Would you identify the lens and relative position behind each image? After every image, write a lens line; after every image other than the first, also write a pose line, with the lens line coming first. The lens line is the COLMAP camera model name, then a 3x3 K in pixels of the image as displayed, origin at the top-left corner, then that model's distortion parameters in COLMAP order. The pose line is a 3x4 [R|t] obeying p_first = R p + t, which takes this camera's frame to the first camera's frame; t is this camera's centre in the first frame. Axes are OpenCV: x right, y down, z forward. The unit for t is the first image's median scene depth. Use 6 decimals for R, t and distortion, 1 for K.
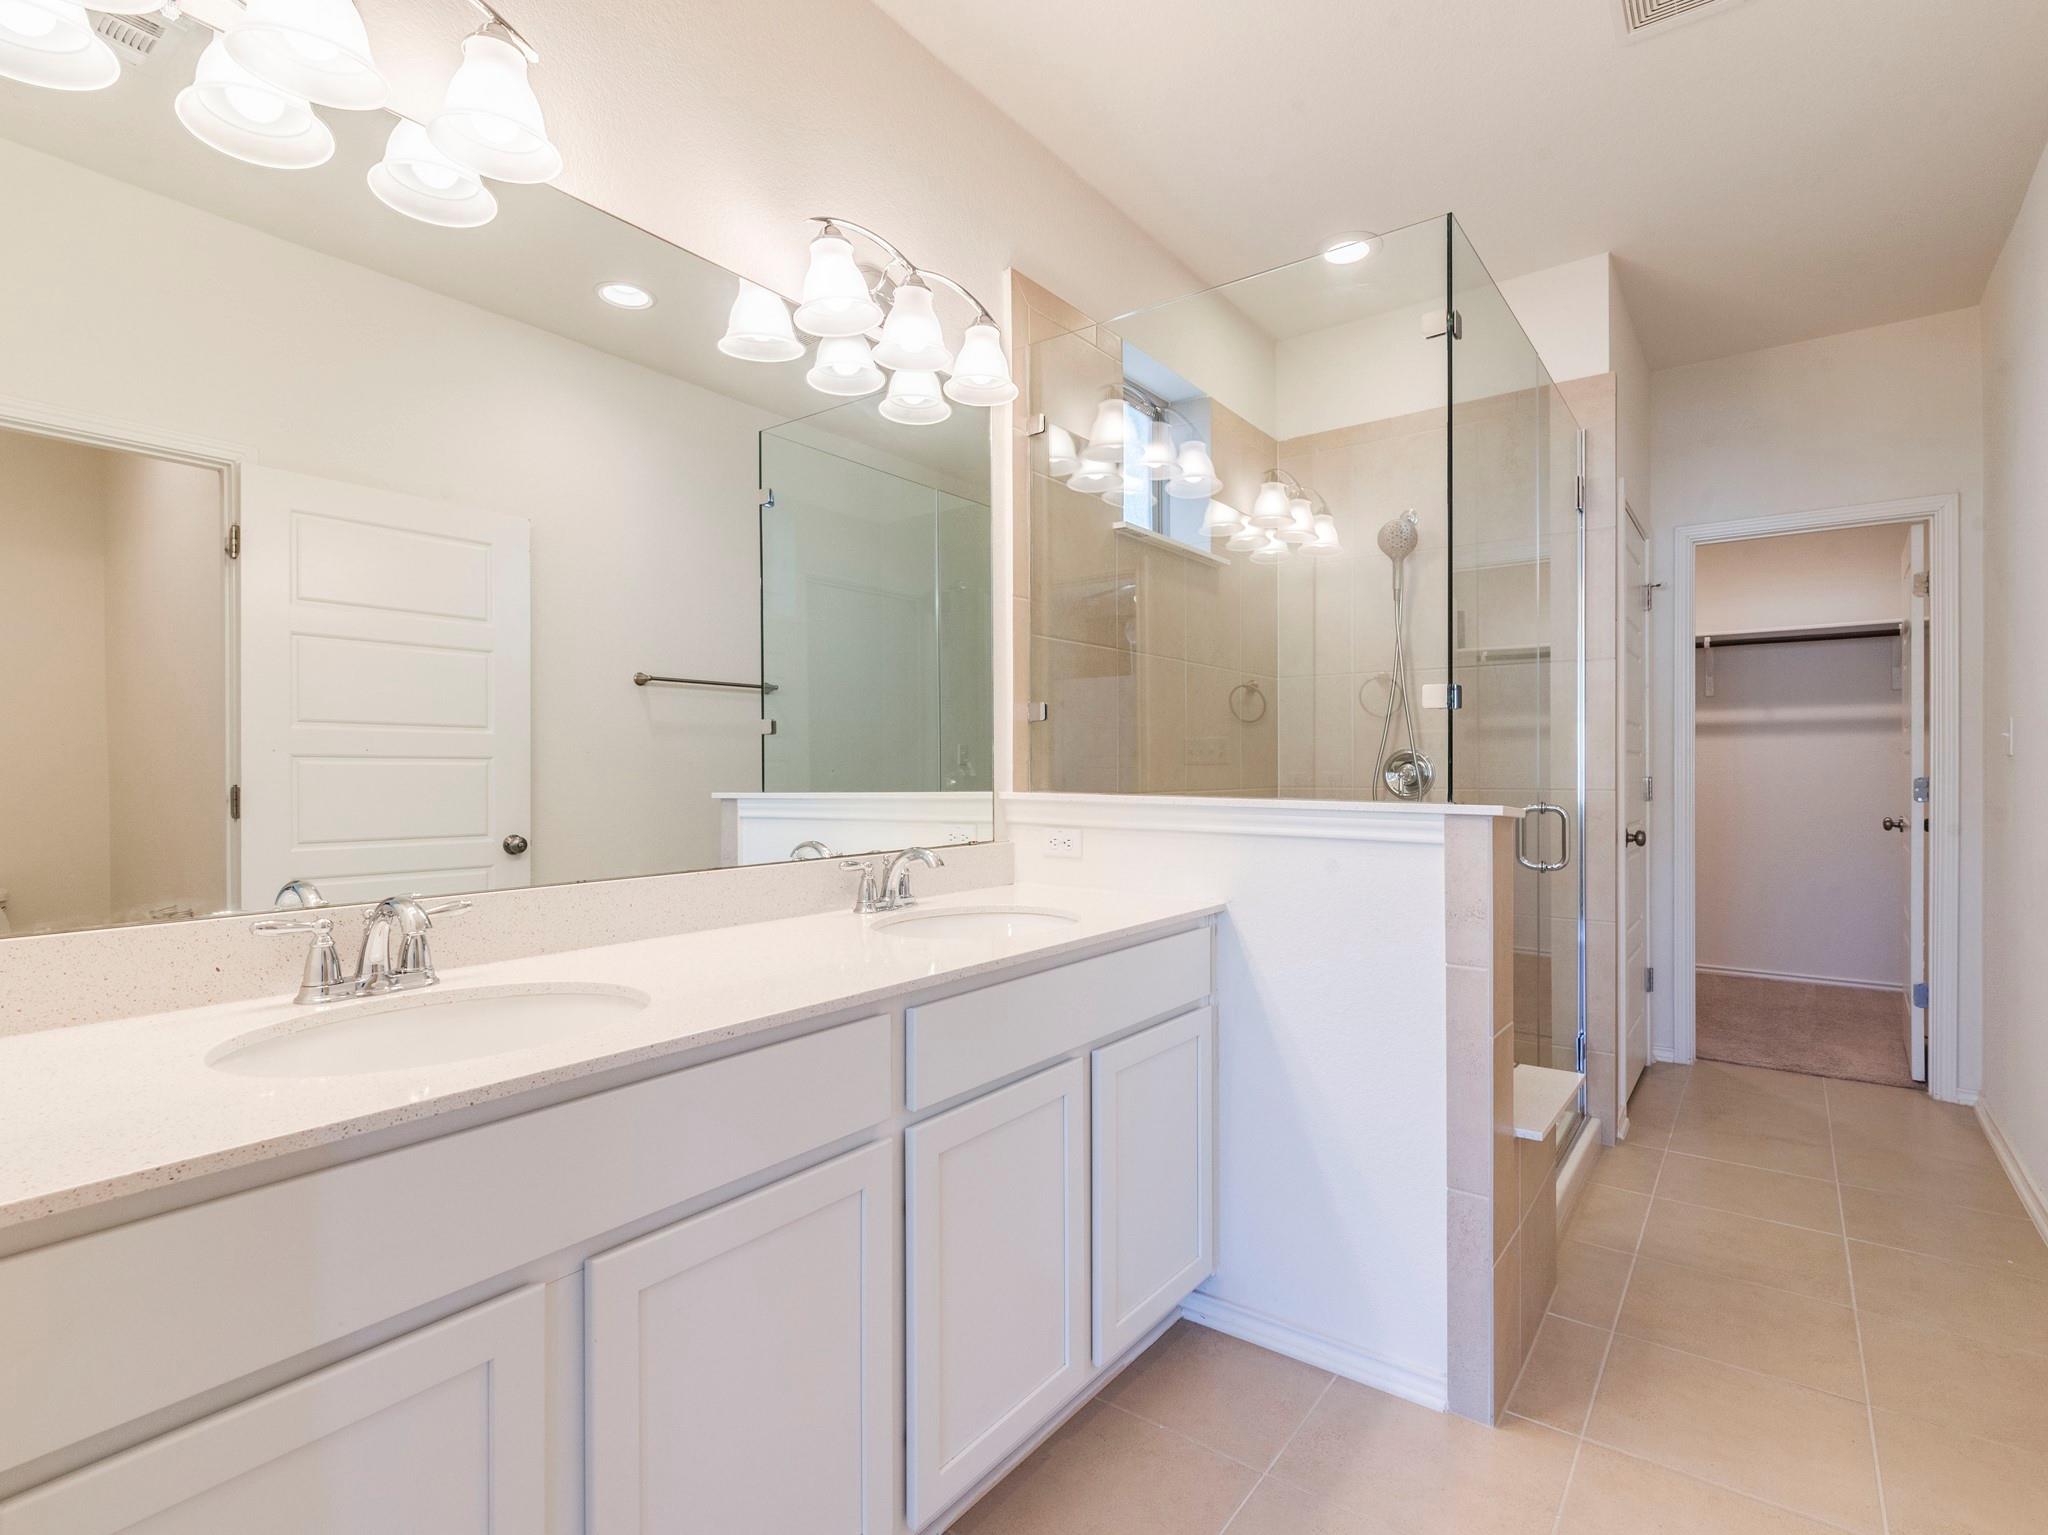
lens RADIAL K [[1002.1, 0, 1024.0], [0, 1002.1, 767.5], [0, 0, 1]] dist [0.002043, 0.000202]
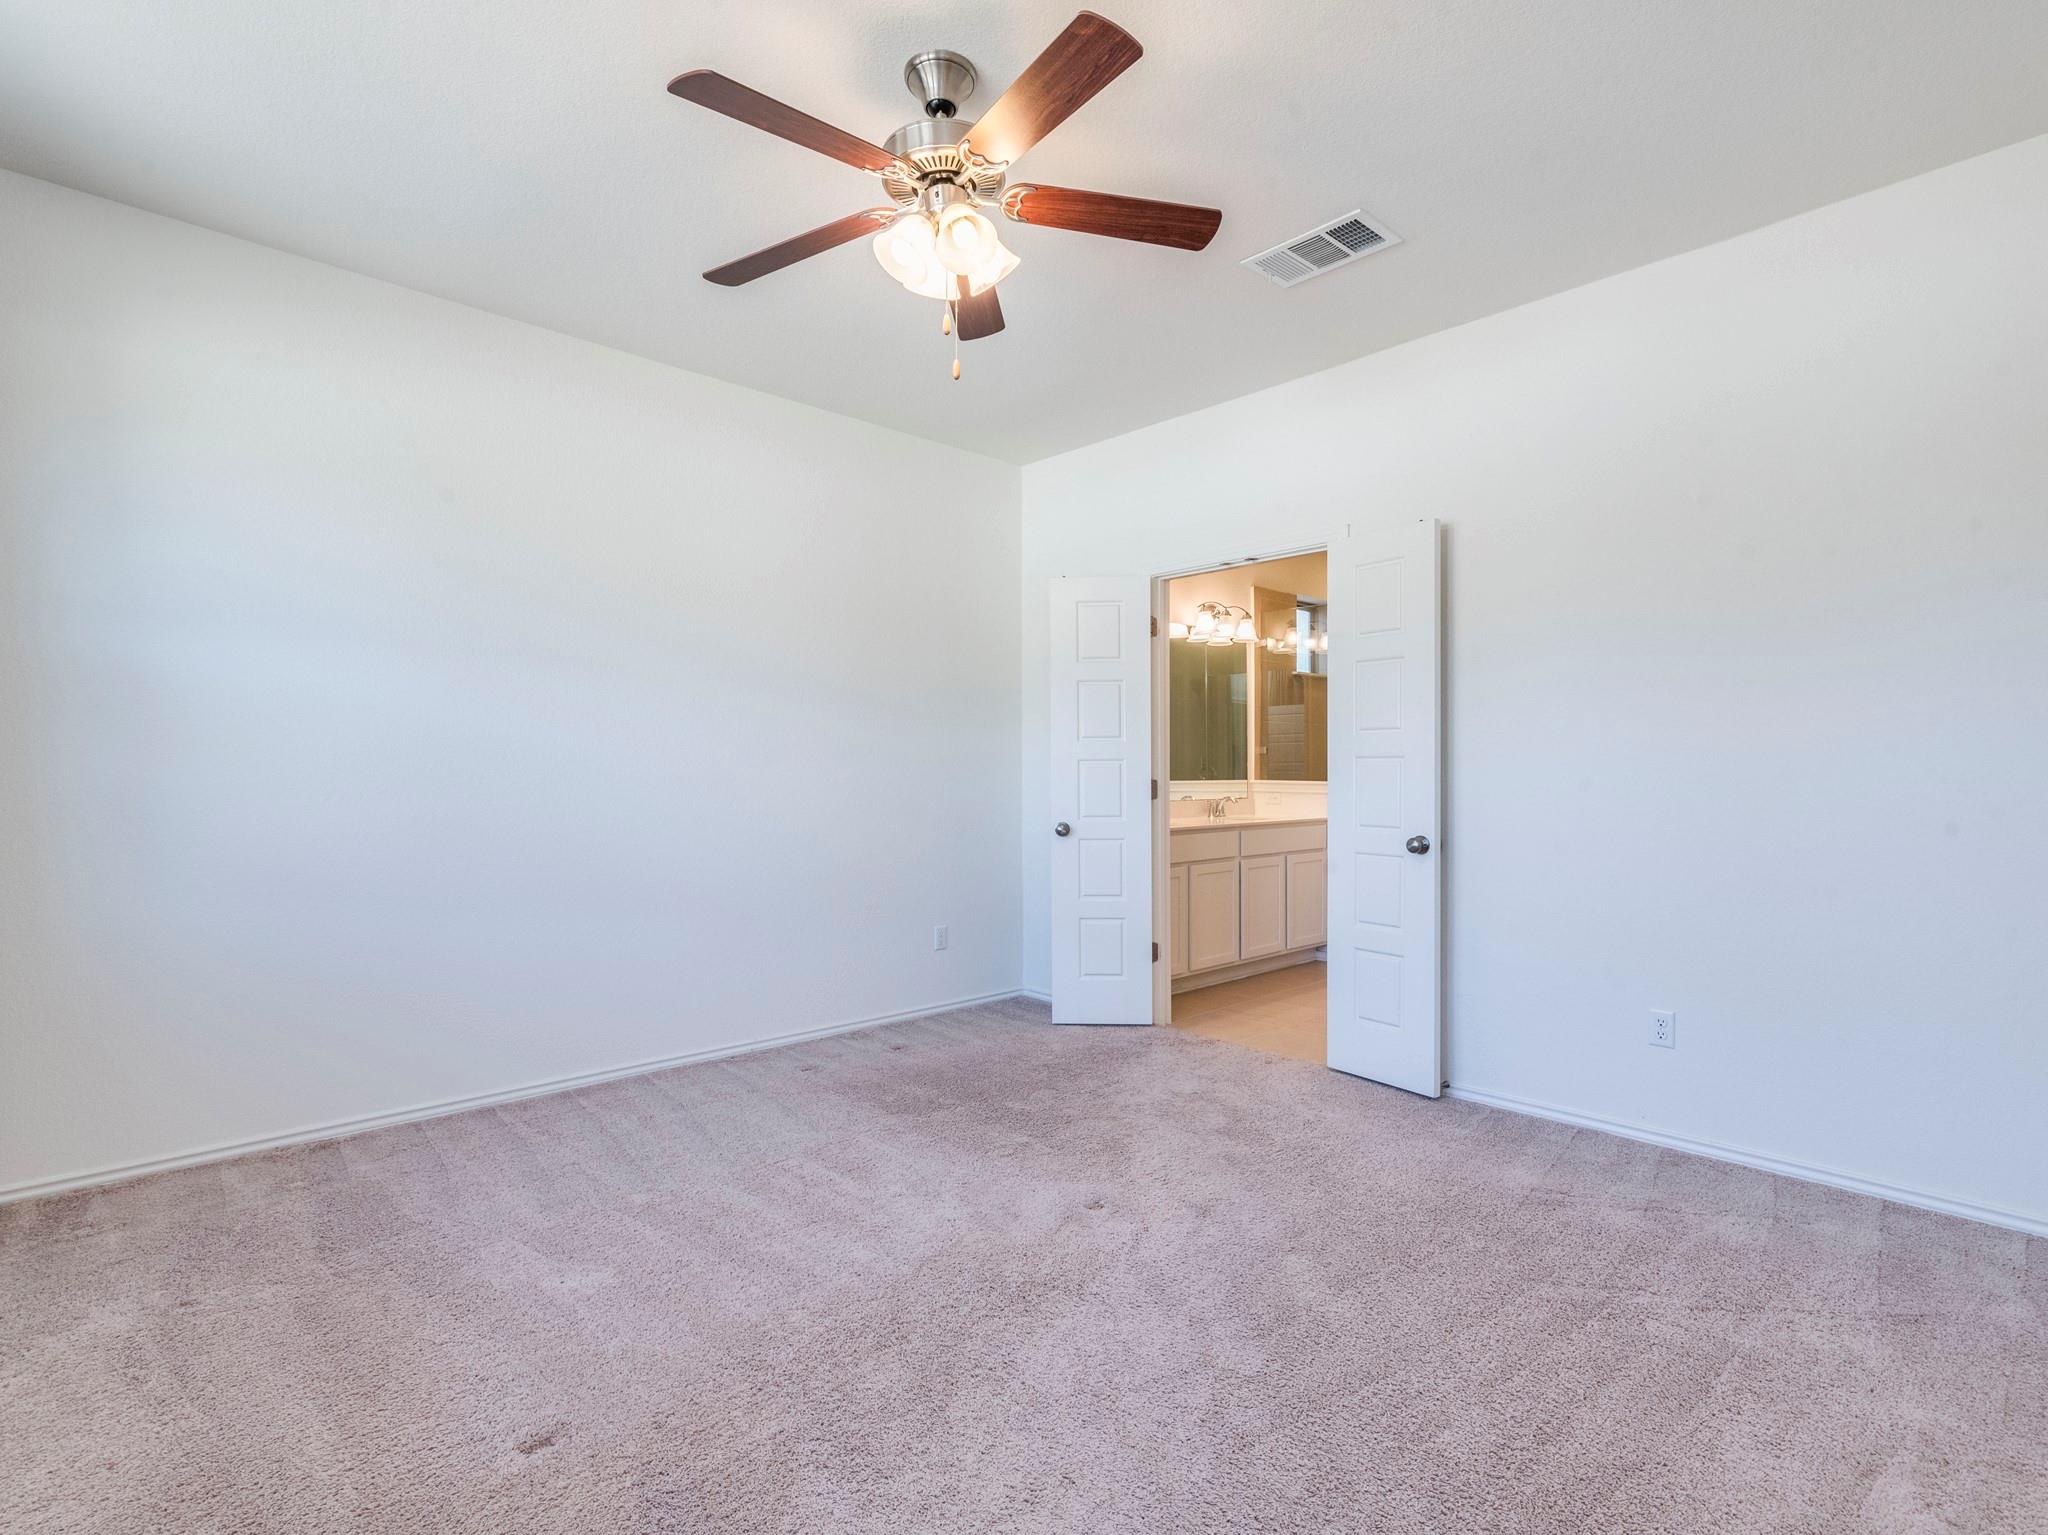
lens RADIAL K [[1002.1, 0, 1024.0], [0, 1002.1, 767.5], [0, 0, 1]] dist [0.002043, 0.000202]
pose [[0.984353, -0.001420, -0.176201, -0.148592], [0.001068, 0.999997, -0.002095, -0.006462], [0.176204, 0.001874, 0.984352, -1.788123]]
